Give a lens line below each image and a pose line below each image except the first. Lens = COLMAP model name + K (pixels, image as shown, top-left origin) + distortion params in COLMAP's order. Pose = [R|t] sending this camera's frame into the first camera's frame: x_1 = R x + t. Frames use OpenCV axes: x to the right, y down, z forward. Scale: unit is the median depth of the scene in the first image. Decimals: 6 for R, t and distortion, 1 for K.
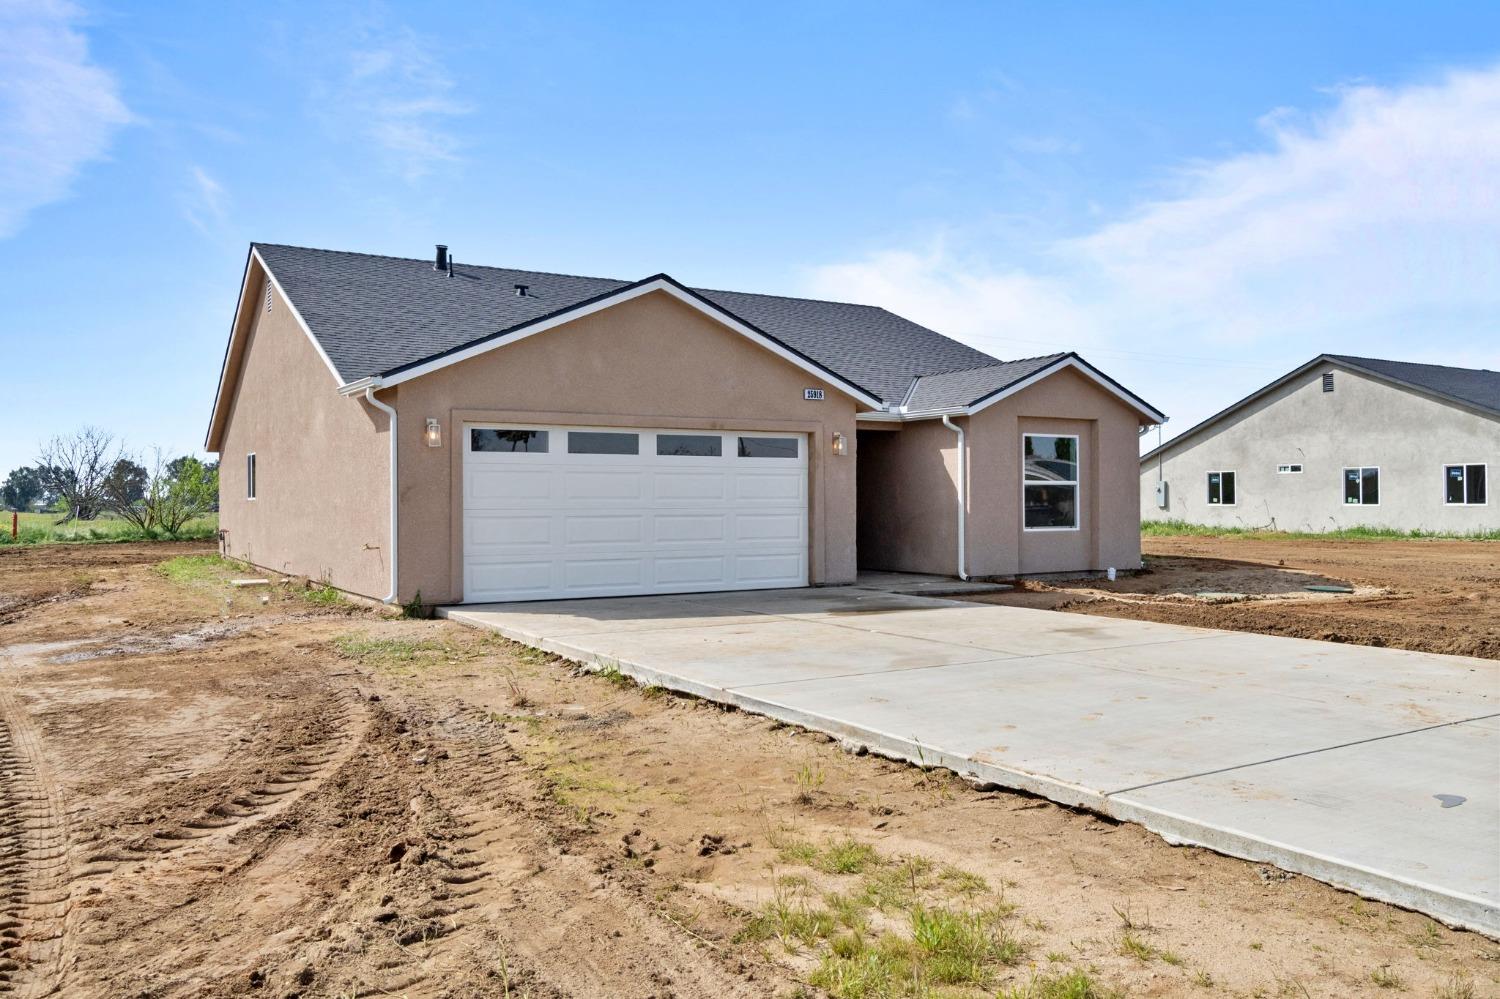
lens RADIAL K [[1154.3, 0, 751.1], [0, 1154.3, 498.3], [0, 0, 1]] dist [-0.003914, -0.004199]
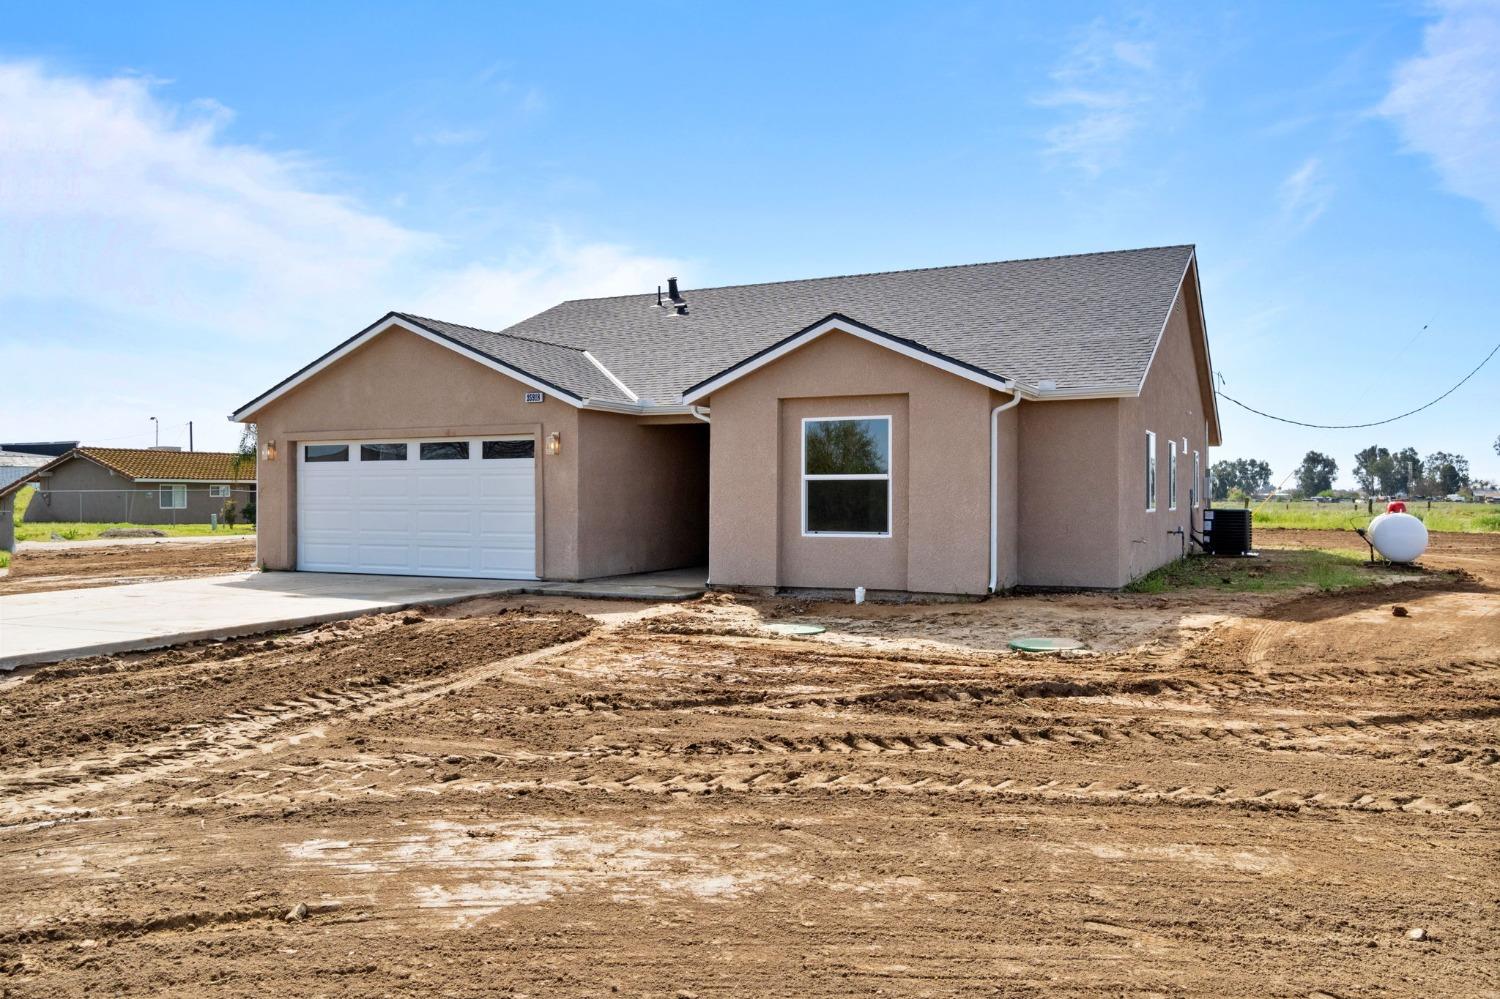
lens RADIAL K [[1154.3, 0, 752.5], [0, 1154.3, 494.5], [0, 0, 1]] dist [-0.003914, -0.004199]
pose [[0.549604, 0.002107, -0.835422, 1.024161], [0.001911, 0.999991, 0.003779, -0.005259], [0.835423, -0.003674, 0.549595, 0.577626]]
